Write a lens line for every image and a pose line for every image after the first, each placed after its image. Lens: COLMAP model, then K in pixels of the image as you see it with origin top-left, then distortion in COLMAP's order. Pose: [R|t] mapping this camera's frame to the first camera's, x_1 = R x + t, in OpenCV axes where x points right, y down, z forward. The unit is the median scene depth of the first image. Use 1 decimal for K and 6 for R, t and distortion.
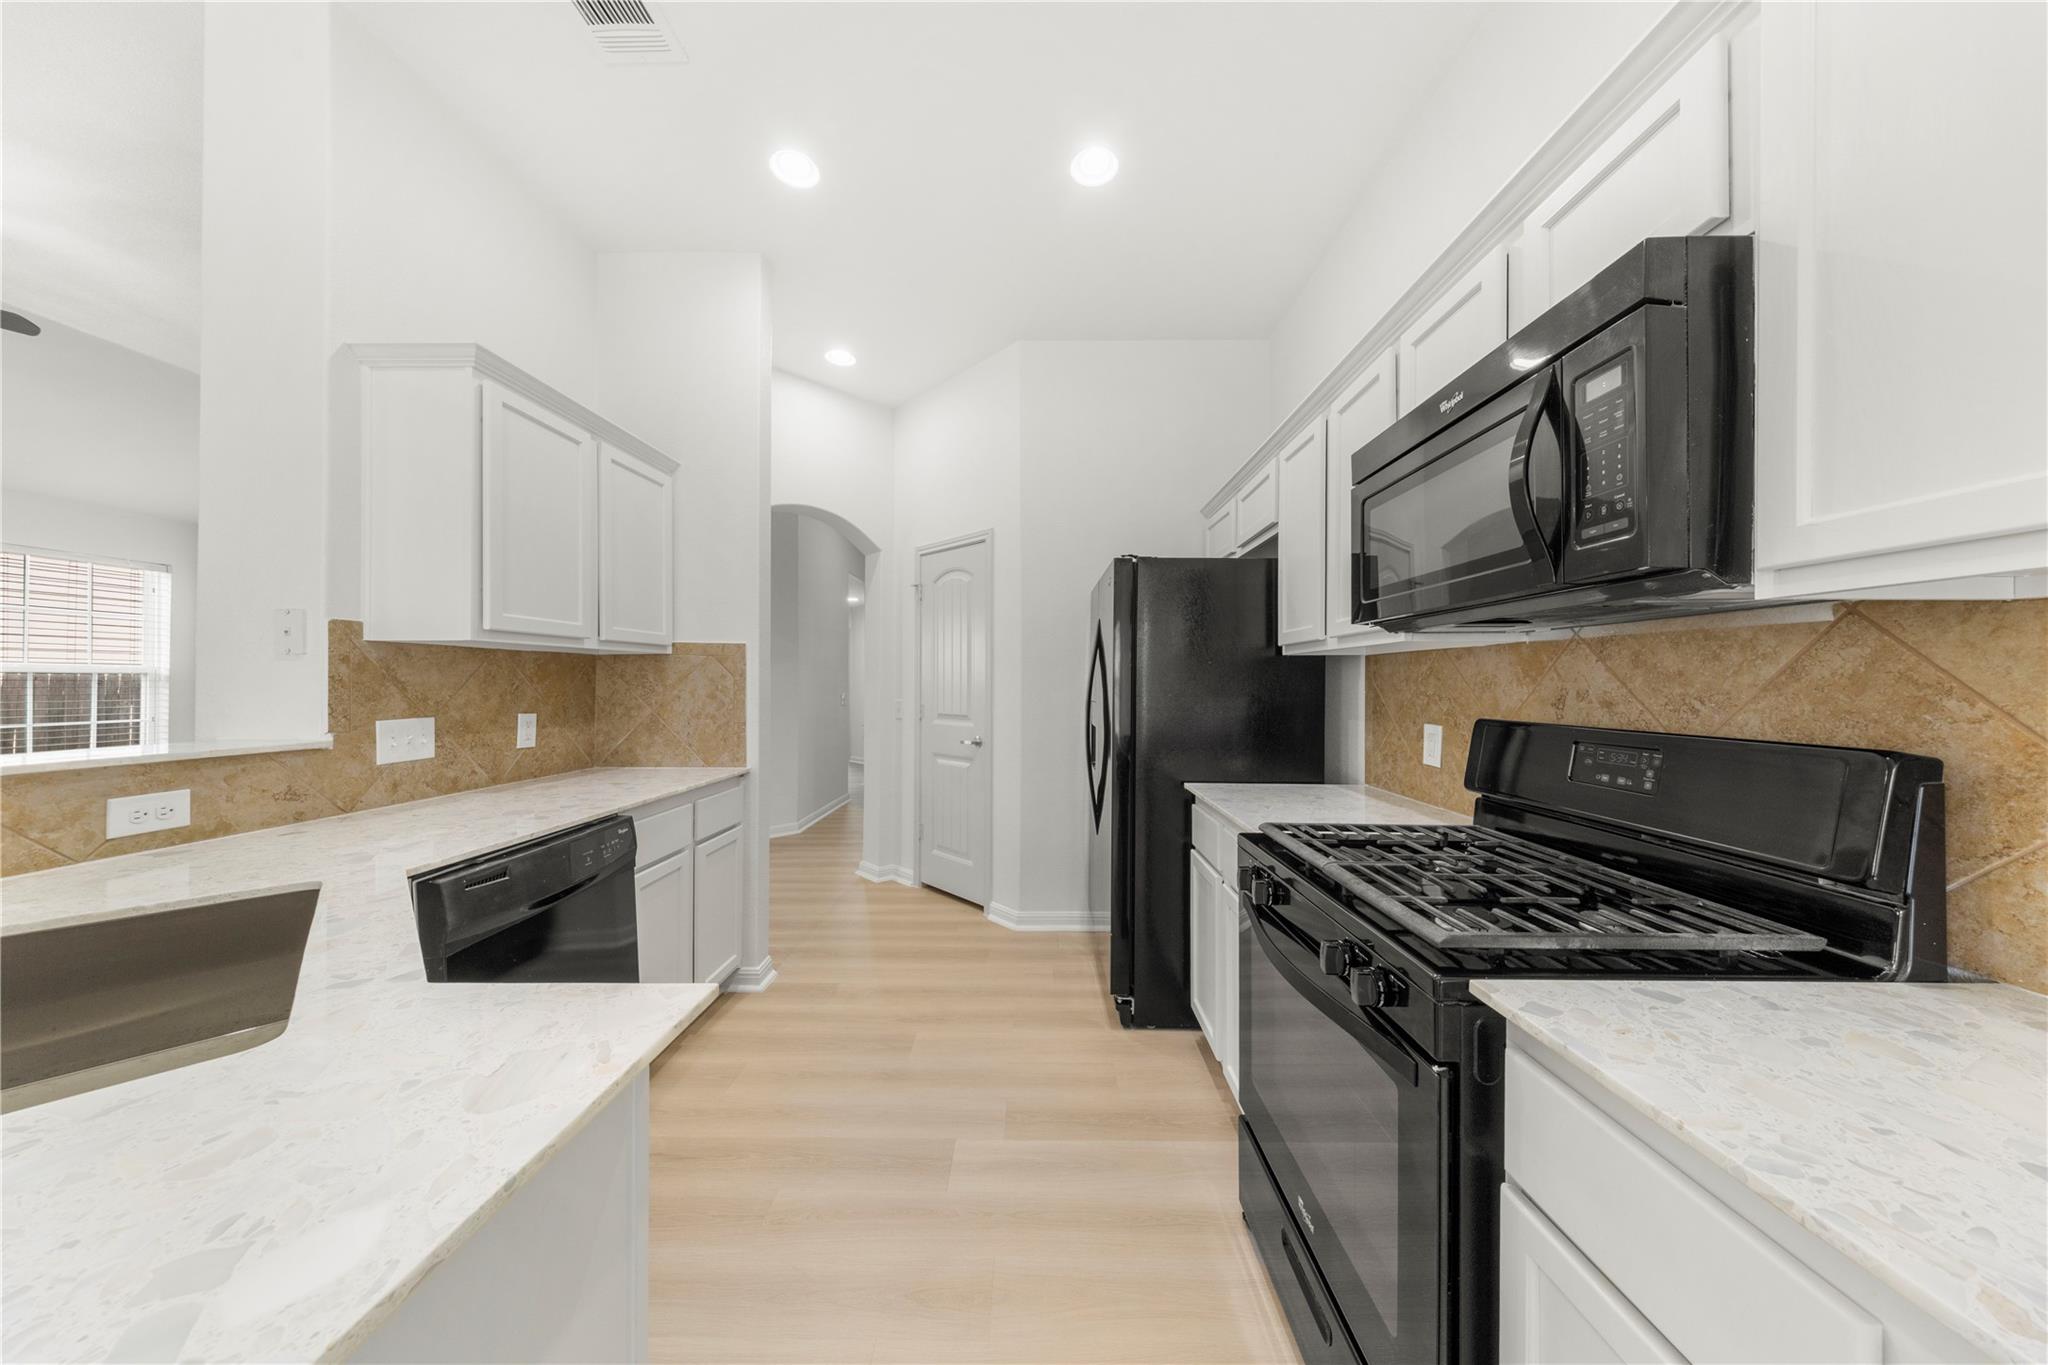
lens RADIAL K [[641.0, 0, 1036.7], [0, 641.0, 678.4], [0, 0, 1]] dist [0.002538, -0.000636]
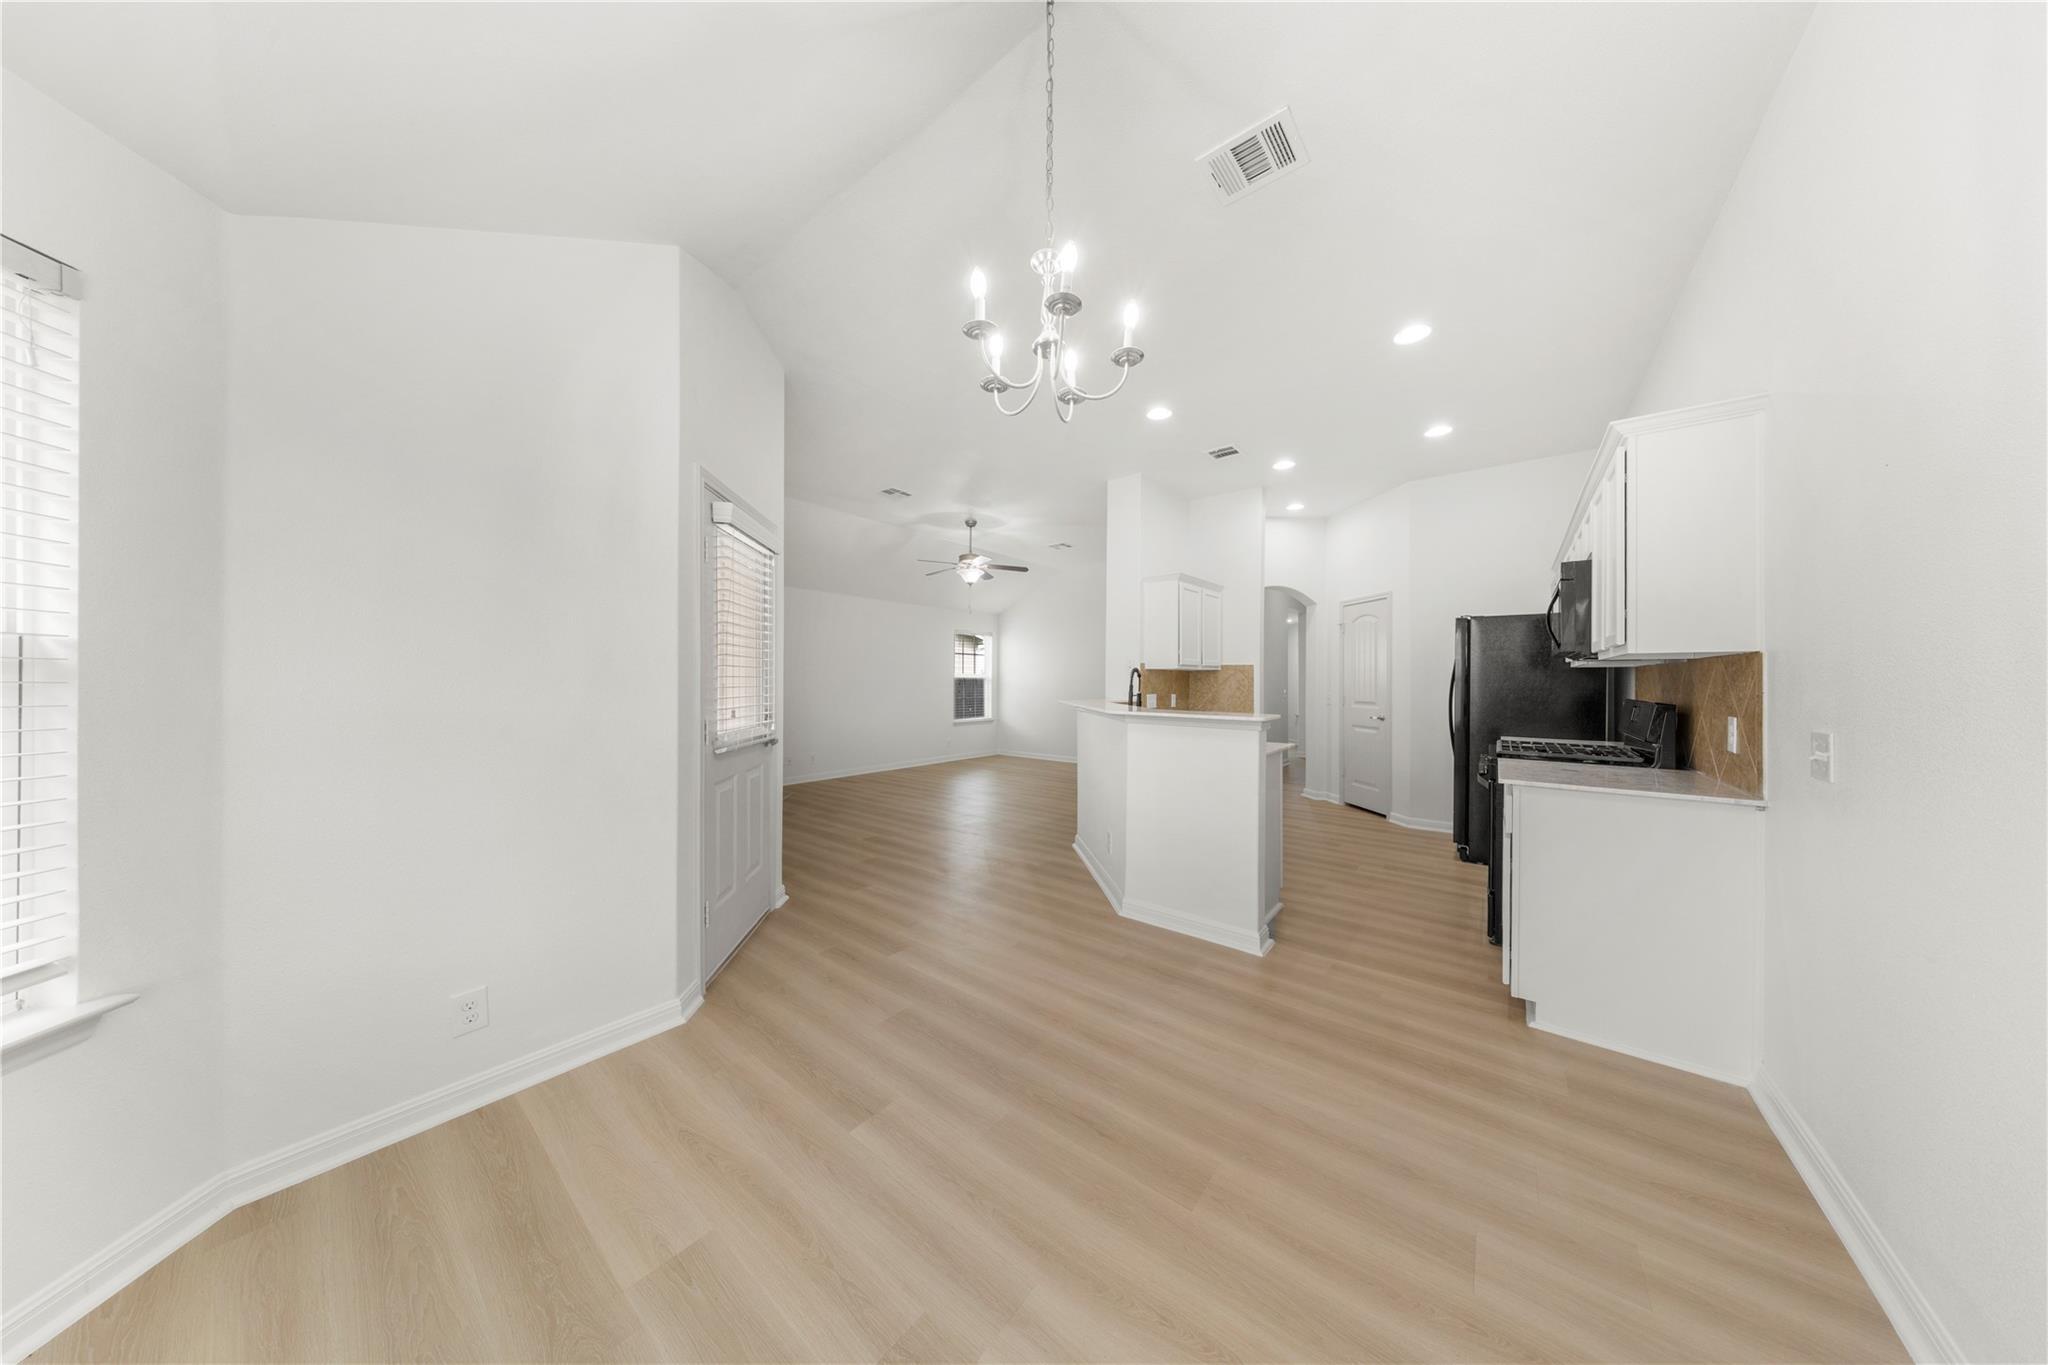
lens RADIAL K [[586.1, 0, 1027.2], [0, 586.1, 678.8], [0, 0, 1]] dist [0.001918, -0.000178]
pose [[0.780744, -0.003101, -0.624844, 0.224834], [0.003290, 0.999994, -0.000851, -0.008638], [0.624843, -0.001391, 0.780749, -1.227938]]
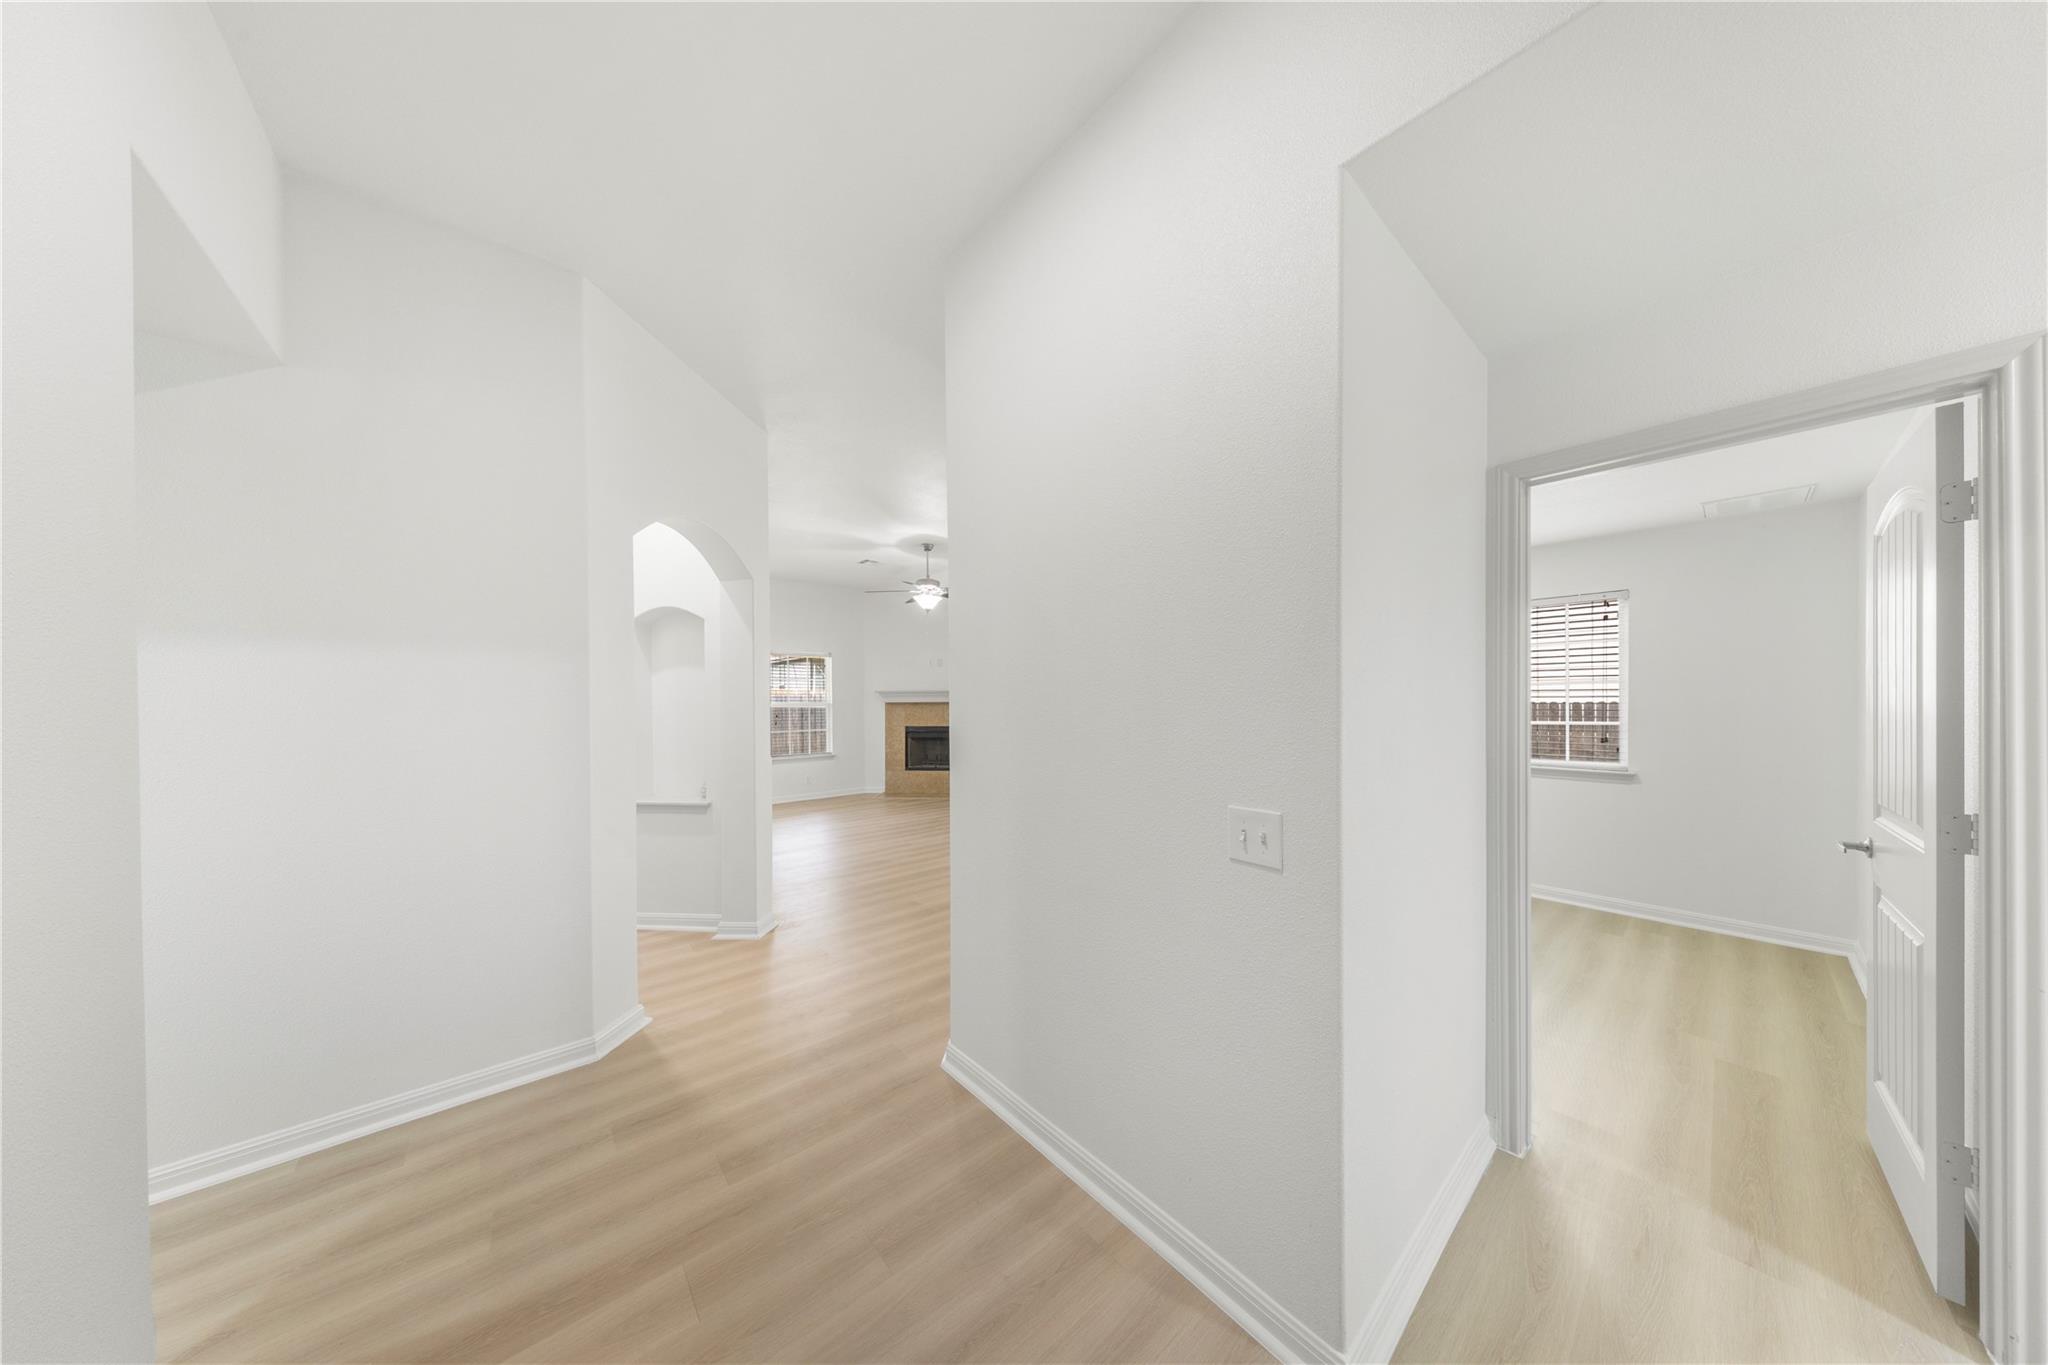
lens RADIAL K [[586.1, 0, 1038.1], [0, 586.1, 700.8], [0, 0, 1]] dist [0.001918, -0.000178]
pose [[-0.742022, 0.003639, -0.670366, -0.322290], [0.007319, 0.999970, -0.002674, -0.041196], [0.670336, -0.006891, -0.742026, 3.140637]]
